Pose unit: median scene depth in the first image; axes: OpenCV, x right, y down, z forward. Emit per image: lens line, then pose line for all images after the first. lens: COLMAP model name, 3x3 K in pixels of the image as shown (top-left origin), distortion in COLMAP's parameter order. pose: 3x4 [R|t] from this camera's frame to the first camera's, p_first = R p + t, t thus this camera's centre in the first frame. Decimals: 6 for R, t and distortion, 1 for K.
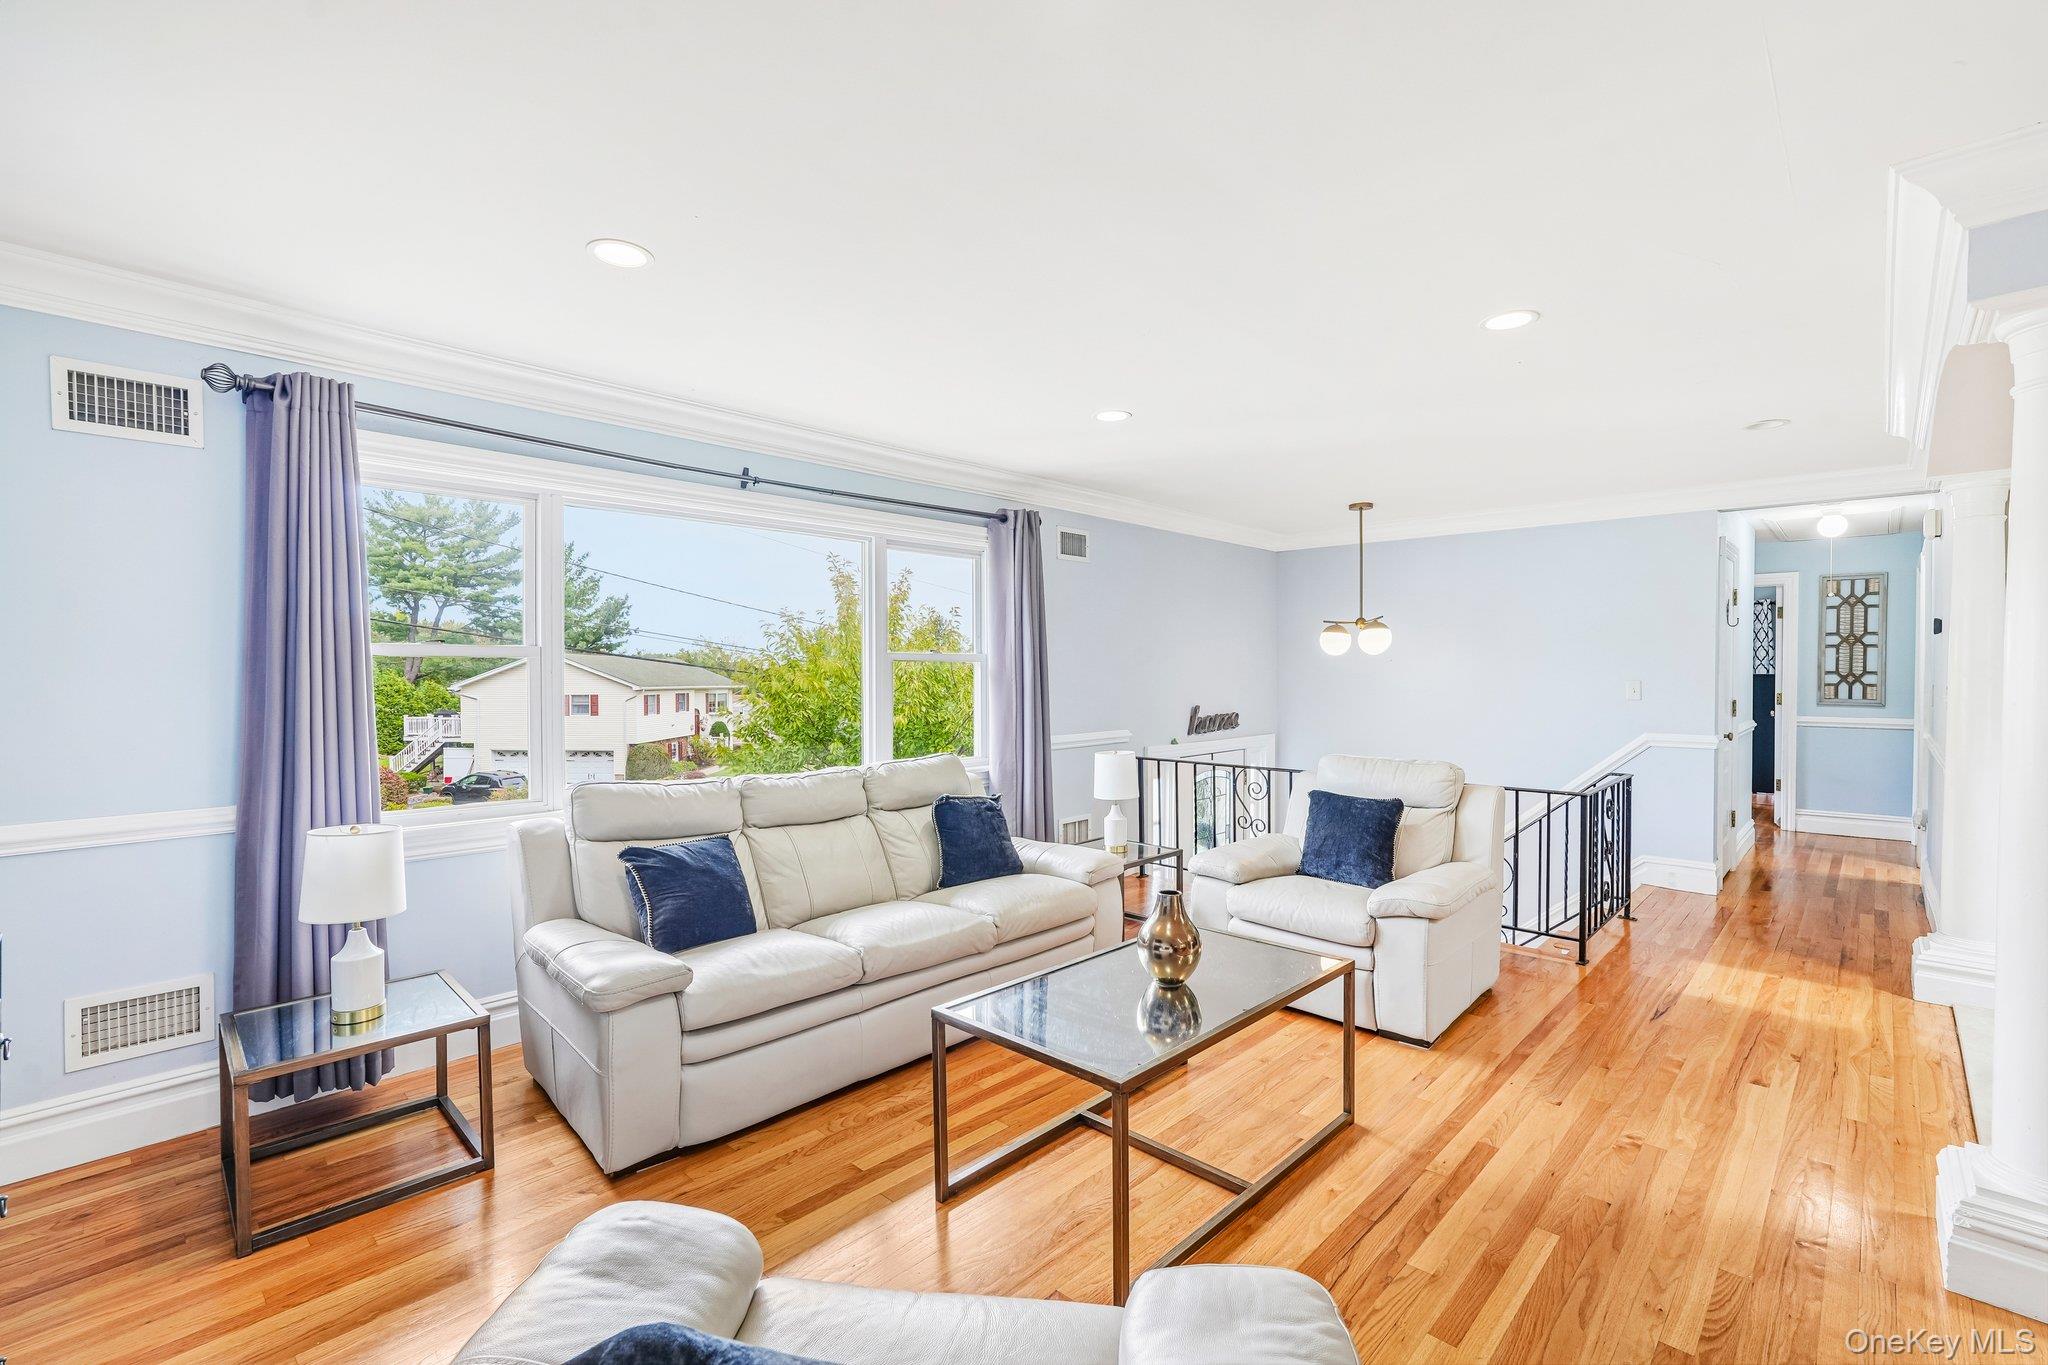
lens RADIAL K [[897.9, 0, 1020.4], [0, 897.9, 682.2], [0, 0, 1]] dist [-0.016668, 0.007952]
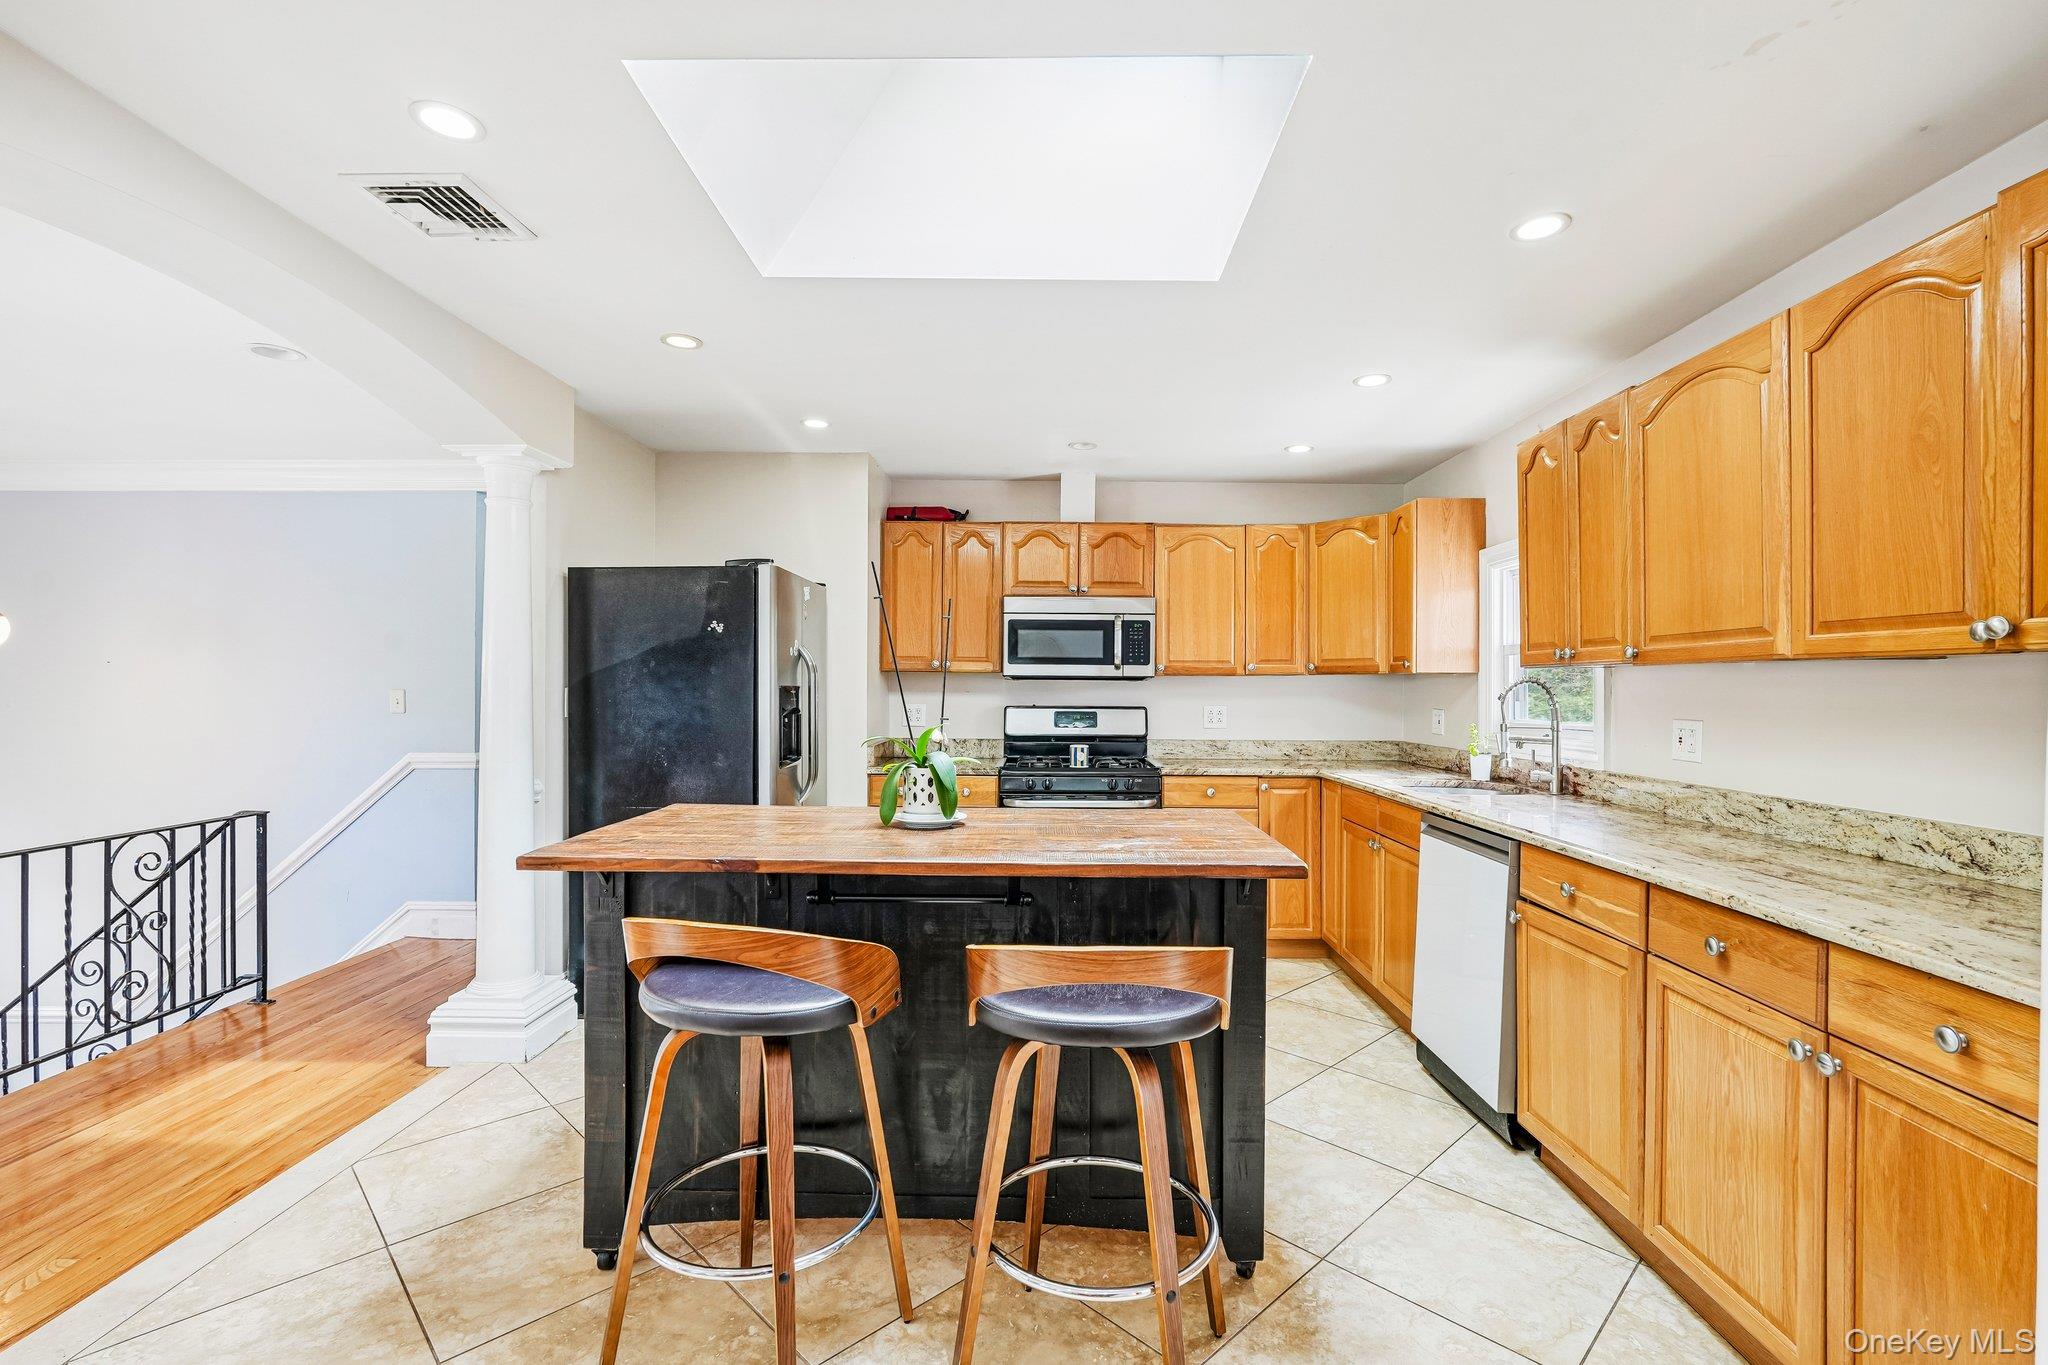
lens RADIAL K [[927.9, 0, 1033.2], [0, 927.9, 686.0], [0, 0, 1]] dist [-0.006382, 0.000610]
pose [[0.731713, 0.003836, 0.681602, 0.794433], [0.003630, 0.999948, -0.009525, 0.007136], [-0.681603, 0.009444, 0.731661, -0.029221]]
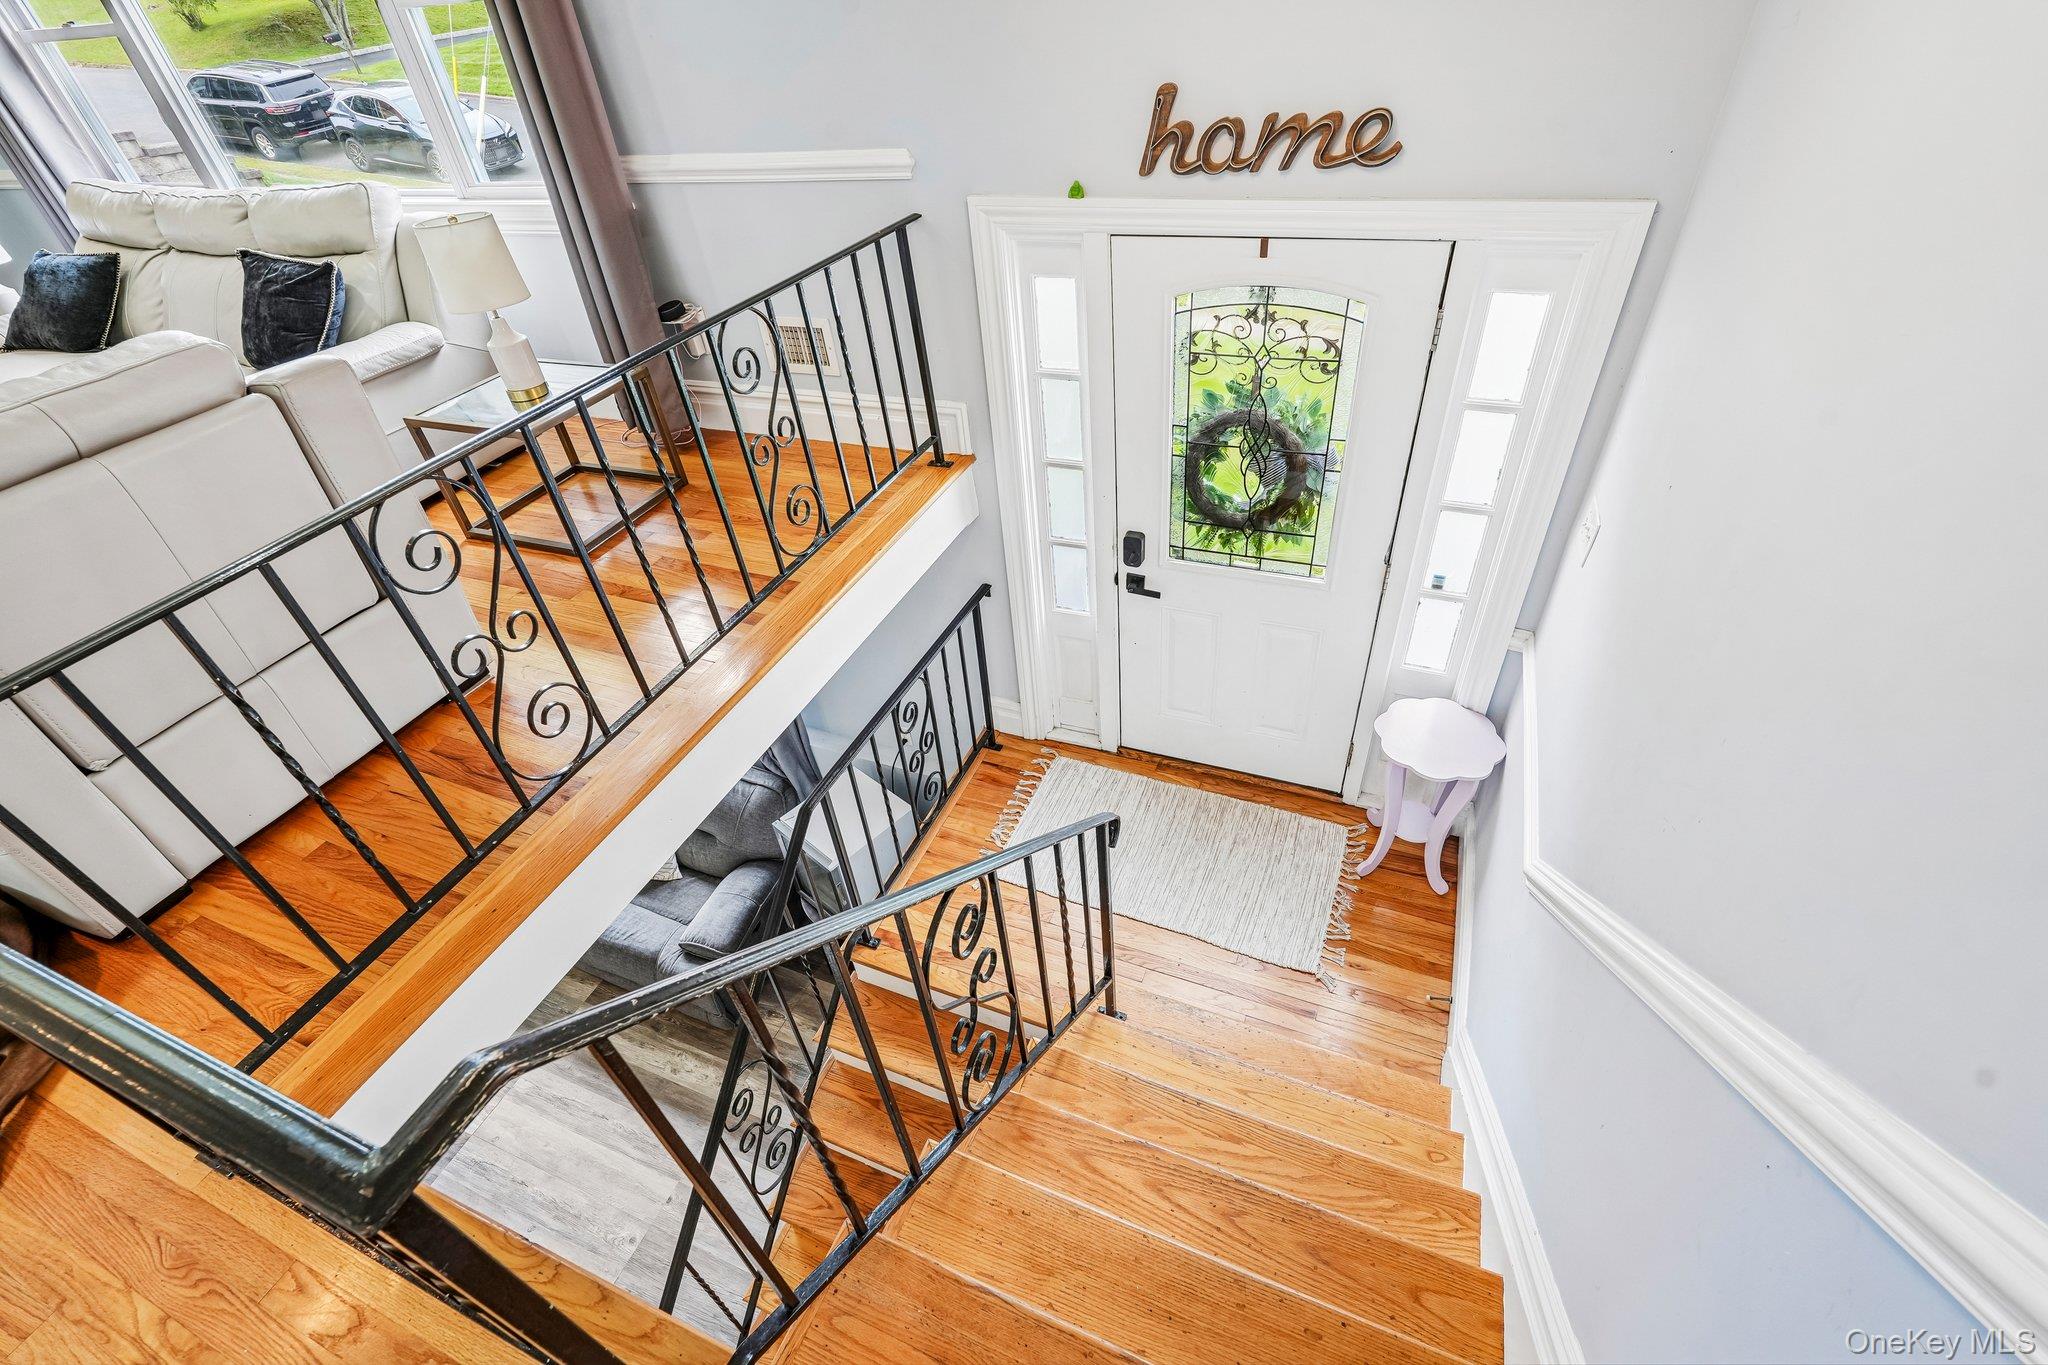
lens RADIAL K [[902.0, 0, 1029.1], [0, 902.0, 687.5], [0, 0, 1]] dist [-0.016089, 0.007468]
pose [[0.366089, 0.569736, -0.735785, 0.971108], [0.065037, 0.773076, 0.630970, -0.027413], [0.928304, -0.278845, 0.245961, 1.353741]]
